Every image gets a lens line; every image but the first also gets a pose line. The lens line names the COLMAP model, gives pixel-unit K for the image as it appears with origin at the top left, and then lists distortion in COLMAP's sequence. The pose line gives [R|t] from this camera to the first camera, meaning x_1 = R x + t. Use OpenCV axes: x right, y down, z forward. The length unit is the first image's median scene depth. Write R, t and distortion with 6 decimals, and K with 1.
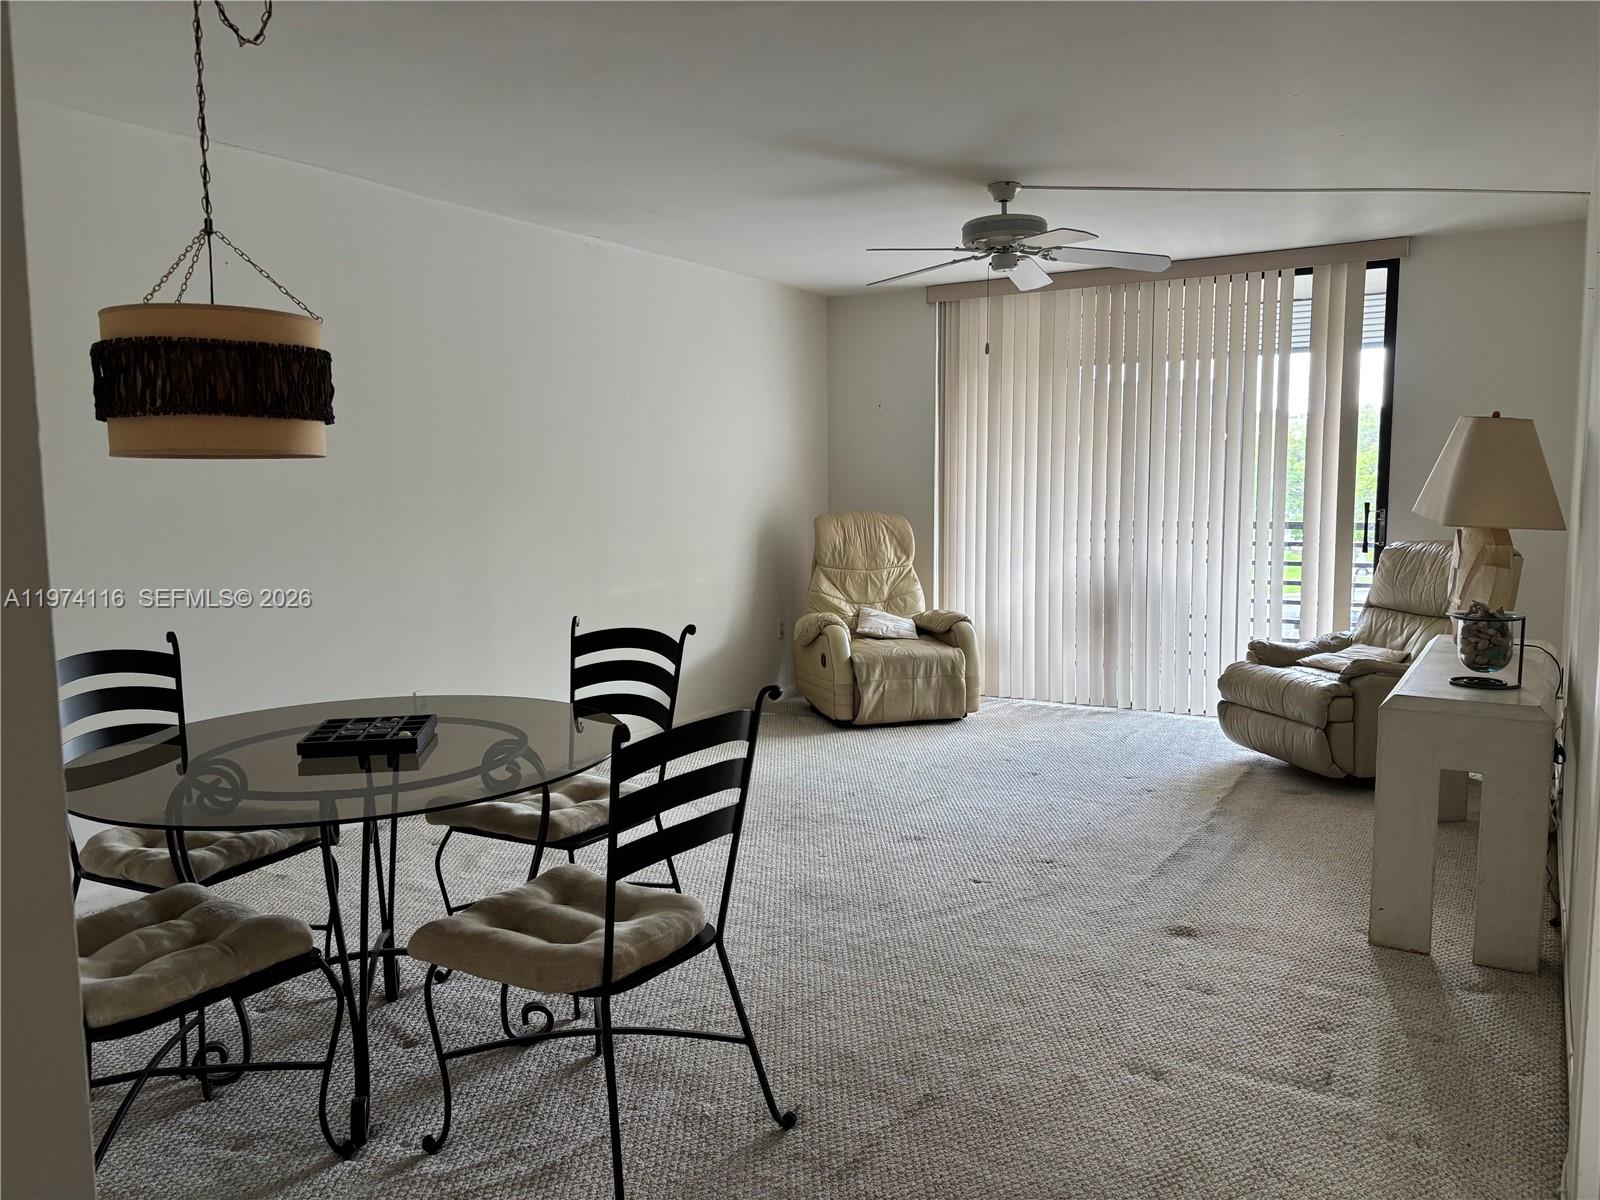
lens RADIAL K [[1228.8, 0, 800.0], [0, 1228.8, 600.0], [0, 0, 1]] dist [-0.068804, 0.058194]
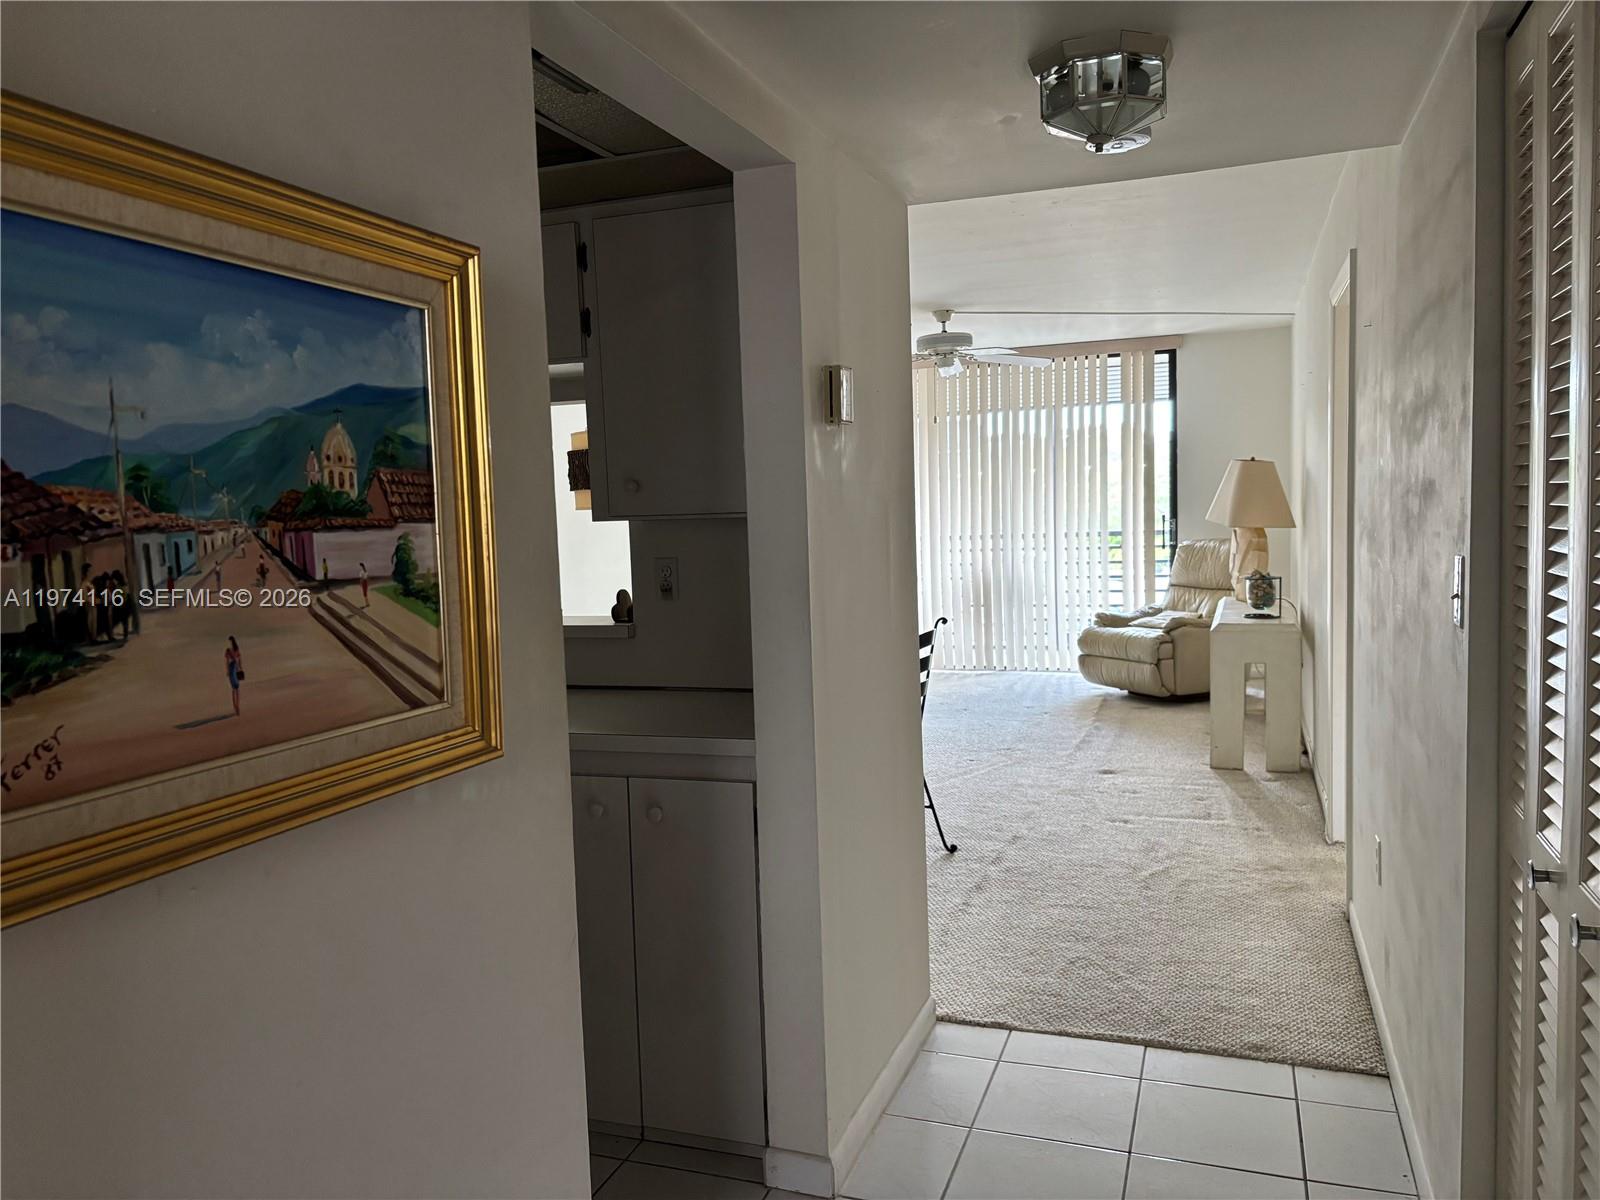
lens RADIAL K [[1228.8, 0, 800.0], [0, 1228.8, 600.0], [0, 0, 1]] dist [-0.068804, 0.058194]
pose [[0.979726, -0.043193, 0.195630, -0.316617], [0.047659, 0.998698, -0.018178, 0.033998], [-0.194590, 0.027132, 0.980509, -0.438035]]
